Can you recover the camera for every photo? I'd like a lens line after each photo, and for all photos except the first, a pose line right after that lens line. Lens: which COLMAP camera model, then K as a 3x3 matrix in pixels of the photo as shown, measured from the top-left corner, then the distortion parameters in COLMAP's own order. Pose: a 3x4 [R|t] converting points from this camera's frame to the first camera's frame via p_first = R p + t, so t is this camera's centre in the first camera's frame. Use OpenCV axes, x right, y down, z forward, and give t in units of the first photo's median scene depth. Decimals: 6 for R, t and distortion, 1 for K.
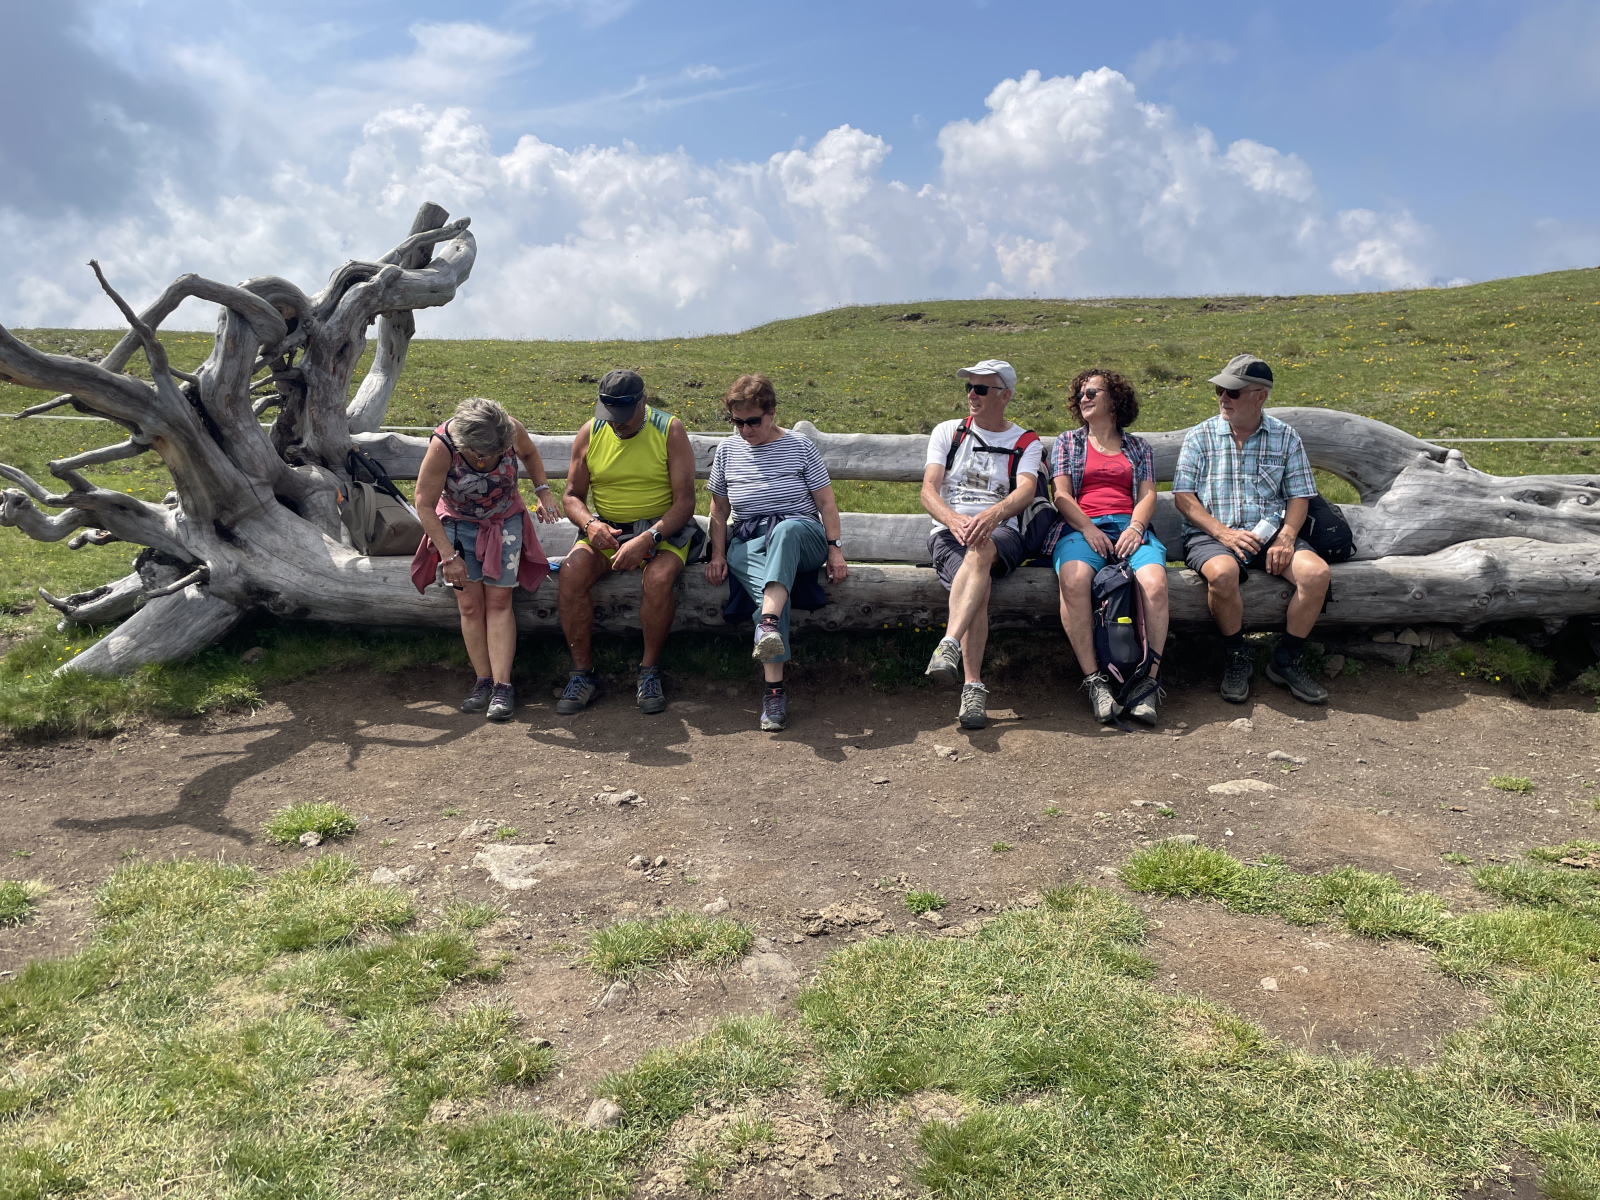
lens RADIAL K [[1199.3, 0, 818.7], [0, 1199.3, 583.7], [0, 0, 1]] dist [0.092641, -0.126629]
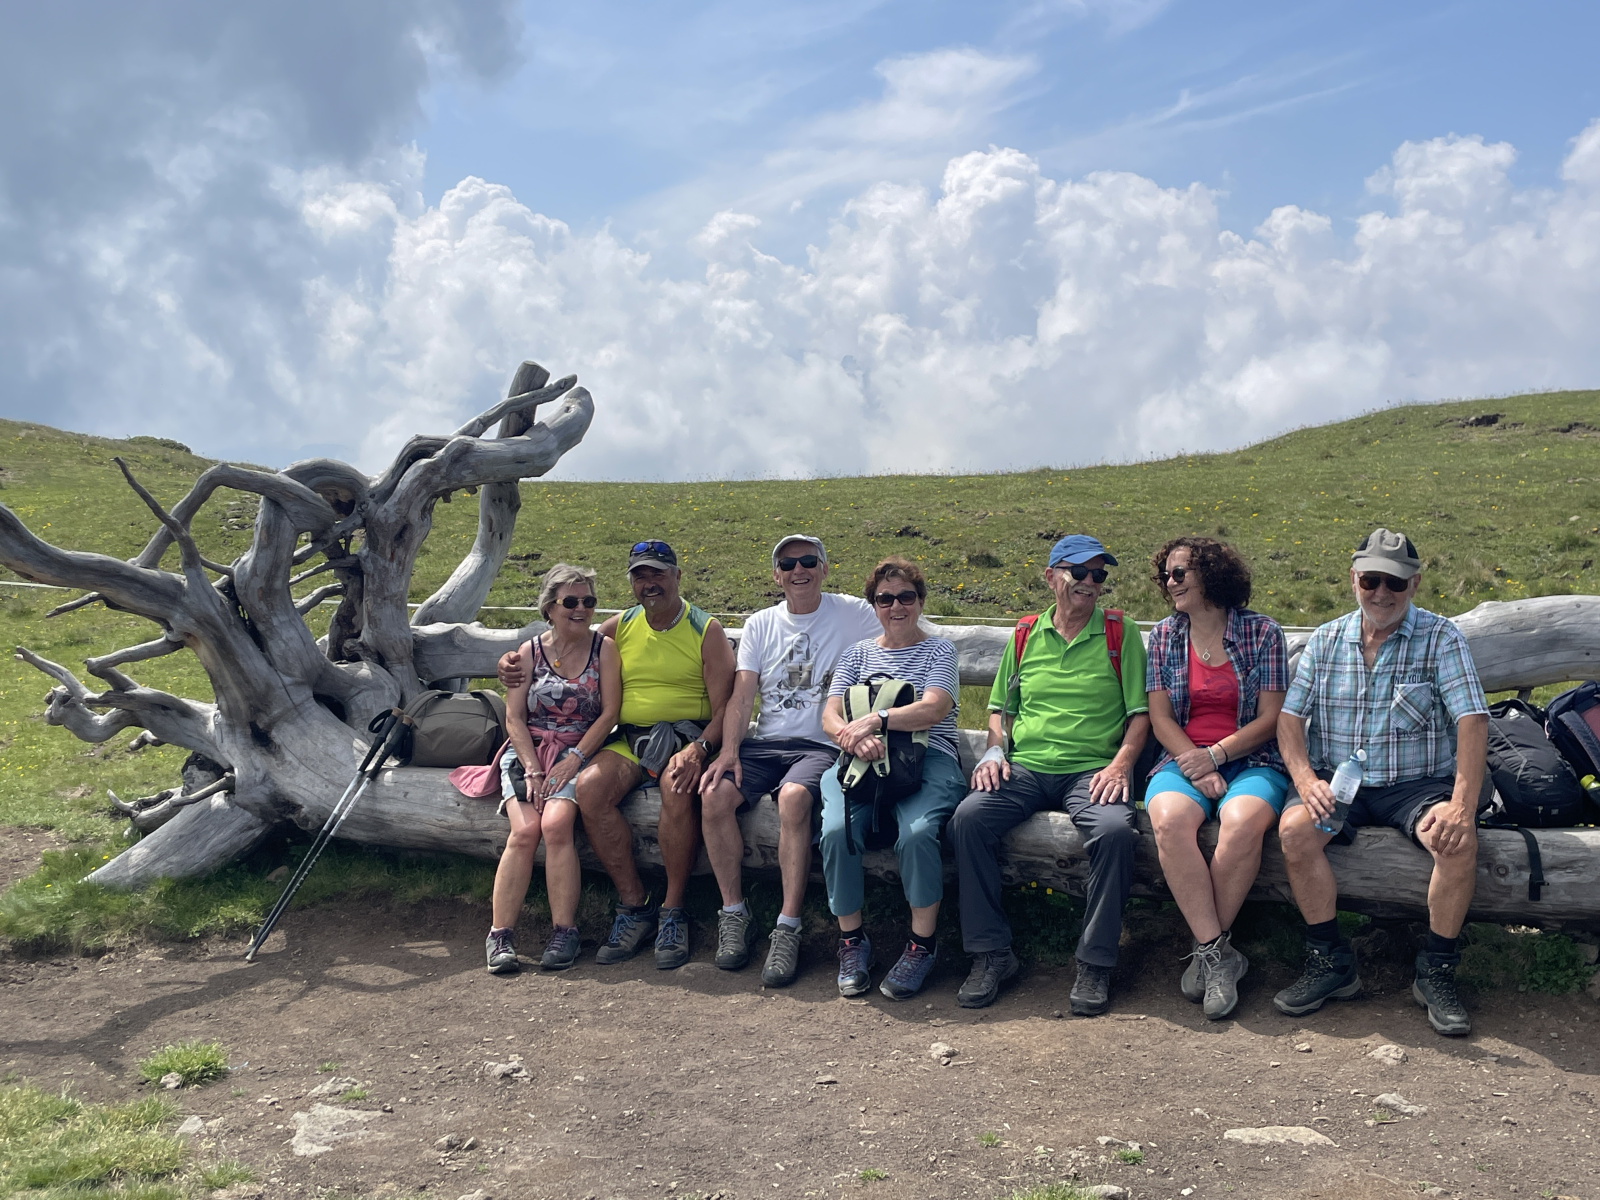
lens RADIAL K [[1706.7, 0, 798.3], [0, 1706.7, 591.5], [0, 0, 1]] dist [0.126841, -0.257469]
pose [[0.938223, -0.001723, -0.346028, 0.344121], [-0.040064, 0.992722, -0.113571, -0.020025], [0.343705, 0.120418, 0.931325, -0.075310]]
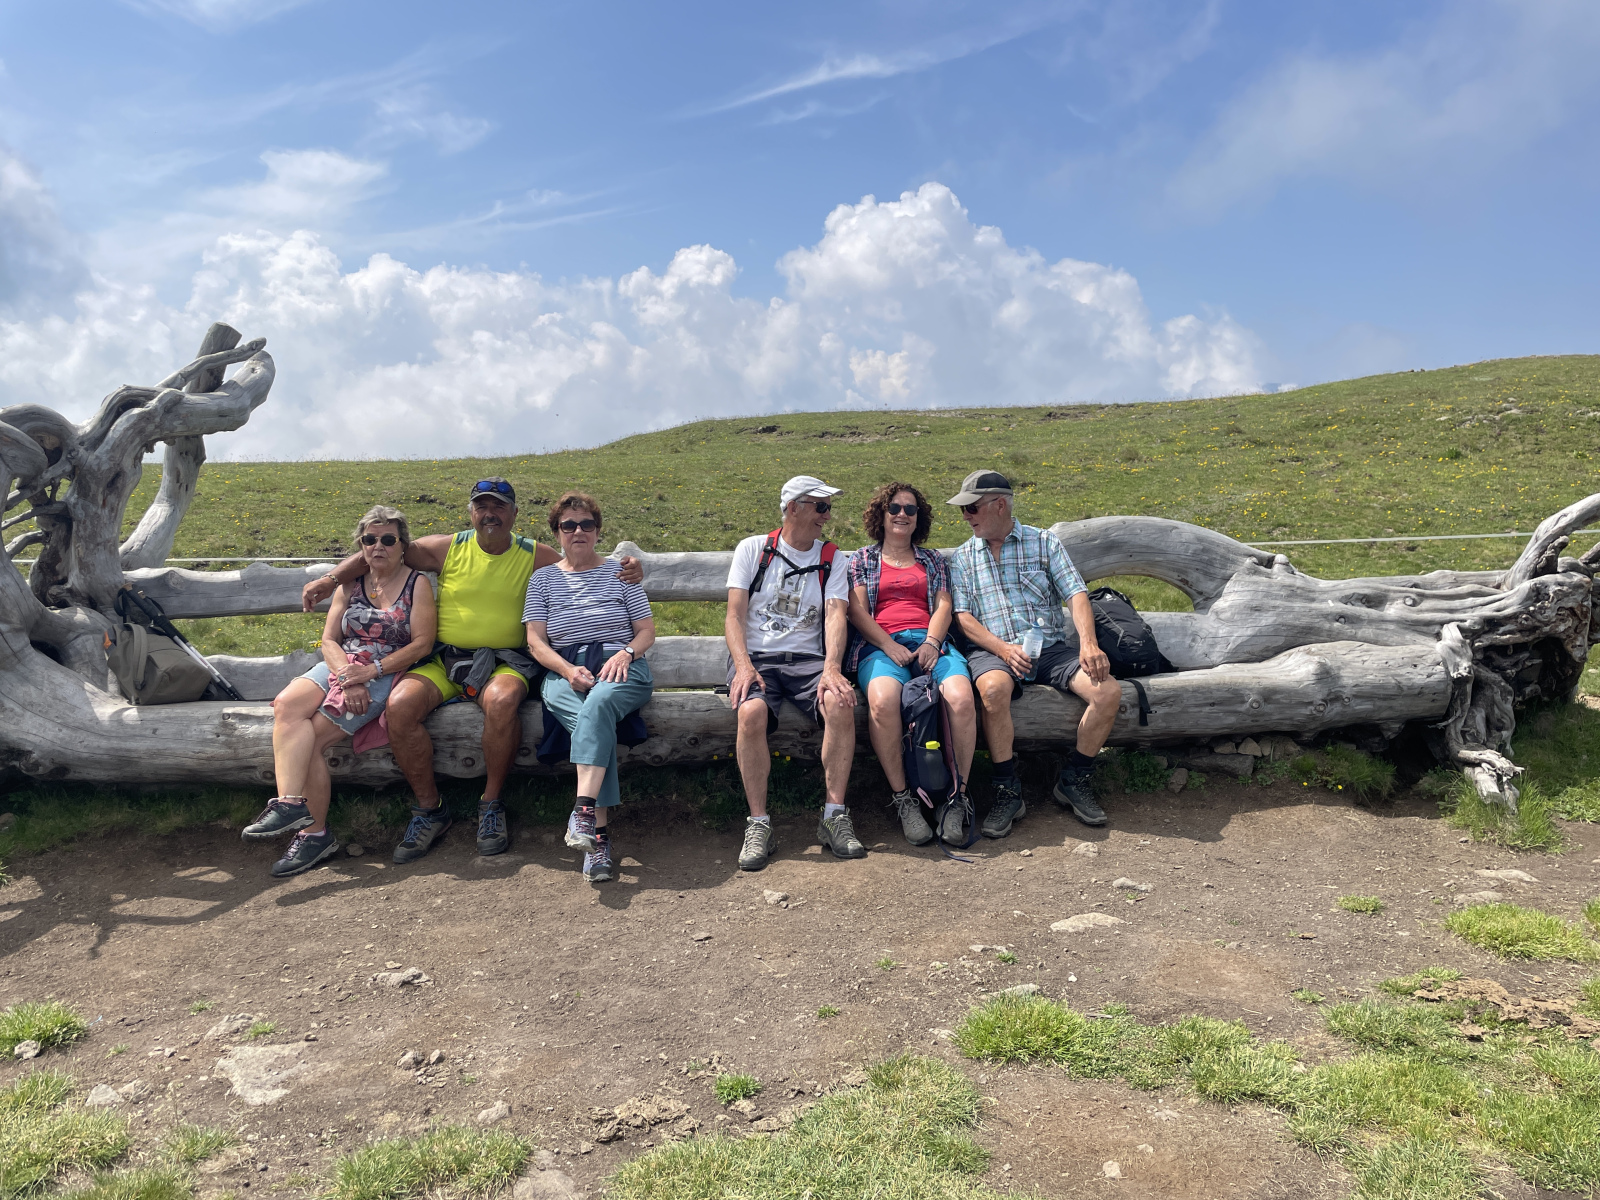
lens RADIAL K [[1205.2, 0, 791.6], [0, 1205.2, 584.9], [0, 0, 1]] dist [0.089743, -0.121672]
pose [[0.995737, -0.030803, 0.086944, 0.038400], [0.038460, 0.995395, -0.087809, -0.014109], [-0.083839, 0.090779, 0.992336, 0.049436]]
